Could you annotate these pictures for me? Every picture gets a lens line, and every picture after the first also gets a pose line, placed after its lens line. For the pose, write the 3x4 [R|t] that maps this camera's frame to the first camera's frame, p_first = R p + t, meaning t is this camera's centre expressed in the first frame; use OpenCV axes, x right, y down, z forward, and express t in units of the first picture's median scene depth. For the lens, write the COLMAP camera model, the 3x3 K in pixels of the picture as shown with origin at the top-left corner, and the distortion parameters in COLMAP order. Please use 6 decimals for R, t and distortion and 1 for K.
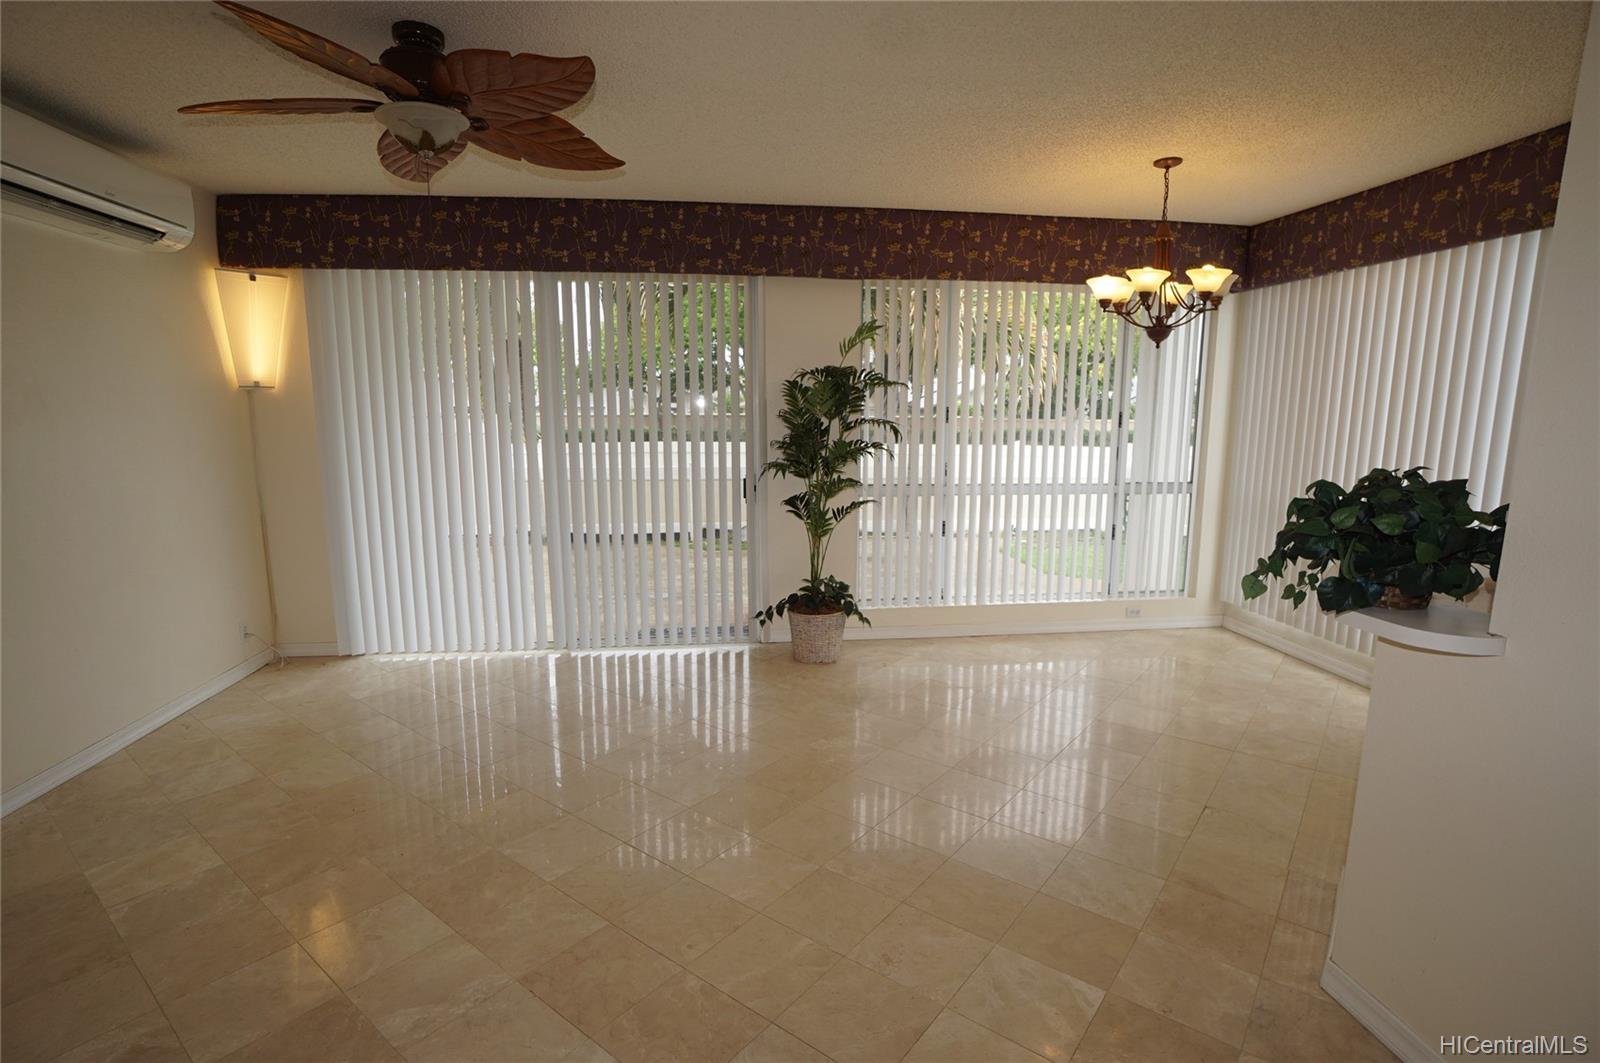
lens RADIAL K [[772.4, 0, 798.6], [0, 772.4, 537.2], [0, 0, 1]] dist [-0.049183, 0.025615]
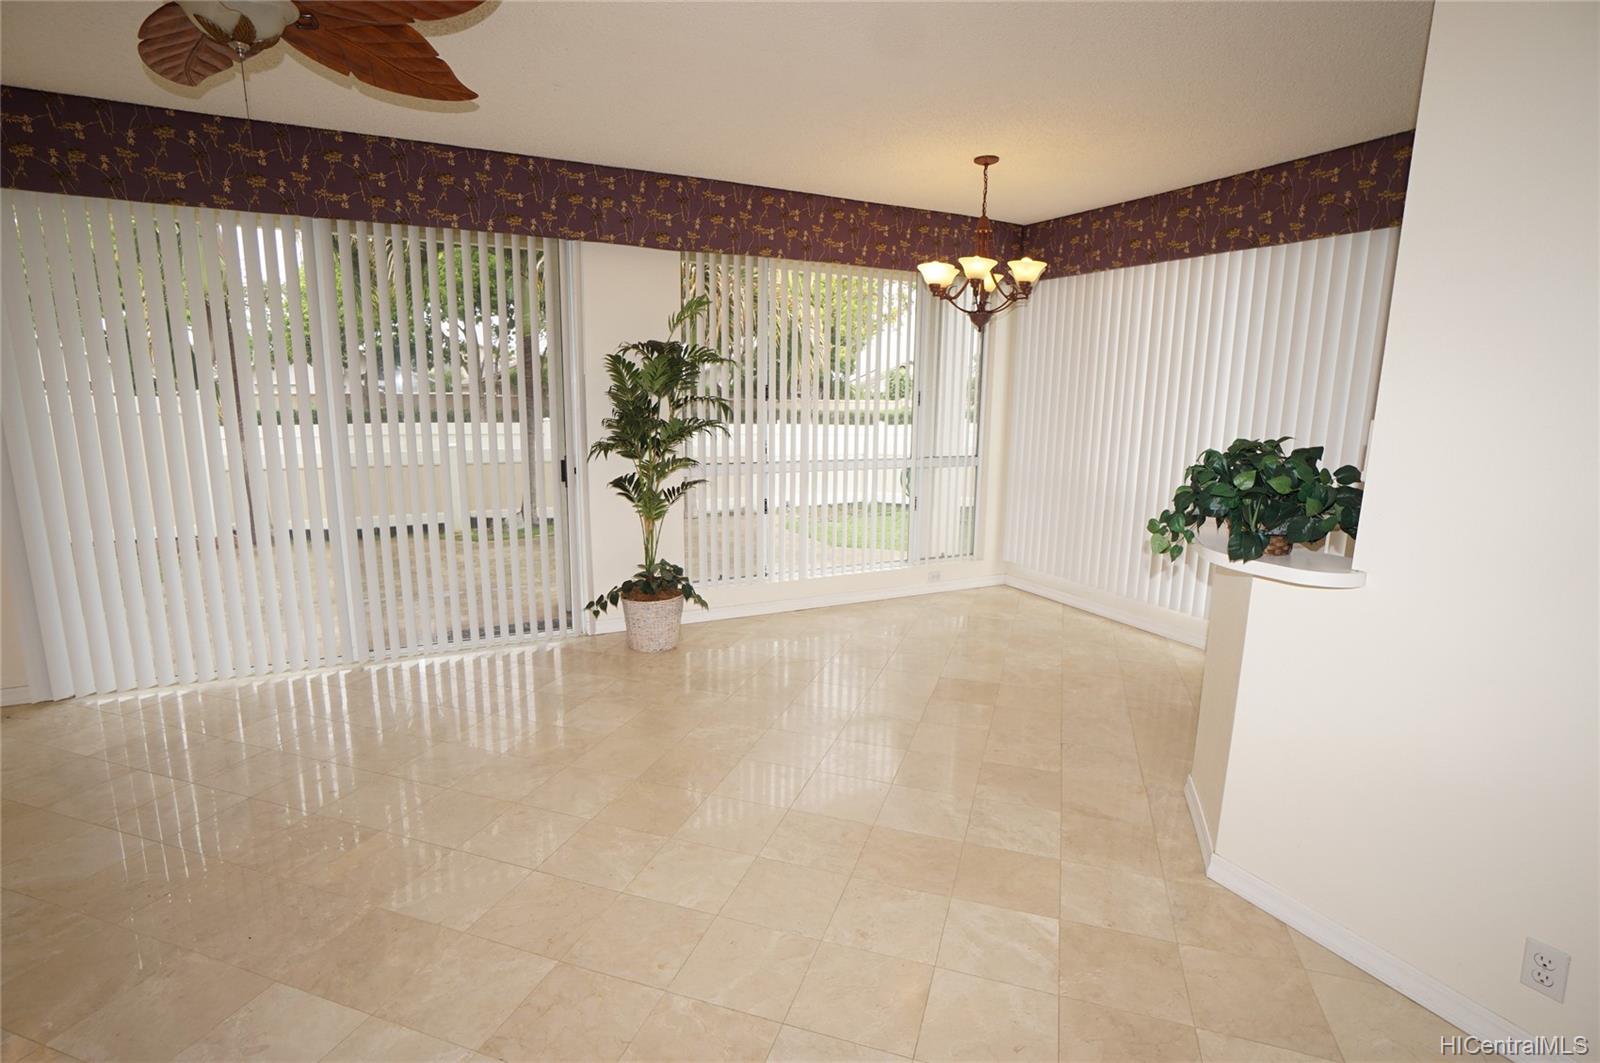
lens RADIAL K [[772.4, 0, 798.6], [0, 772.4, 537.2], [0, 0, 1]] dist [-0.049183, 0.025615]
pose [[0.944492, -0.051296, 0.324505, -0.116629], [0.043014, 0.998541, 0.032648, -0.002237], [-0.325706, -0.016877, 0.945320, 0.037757]]
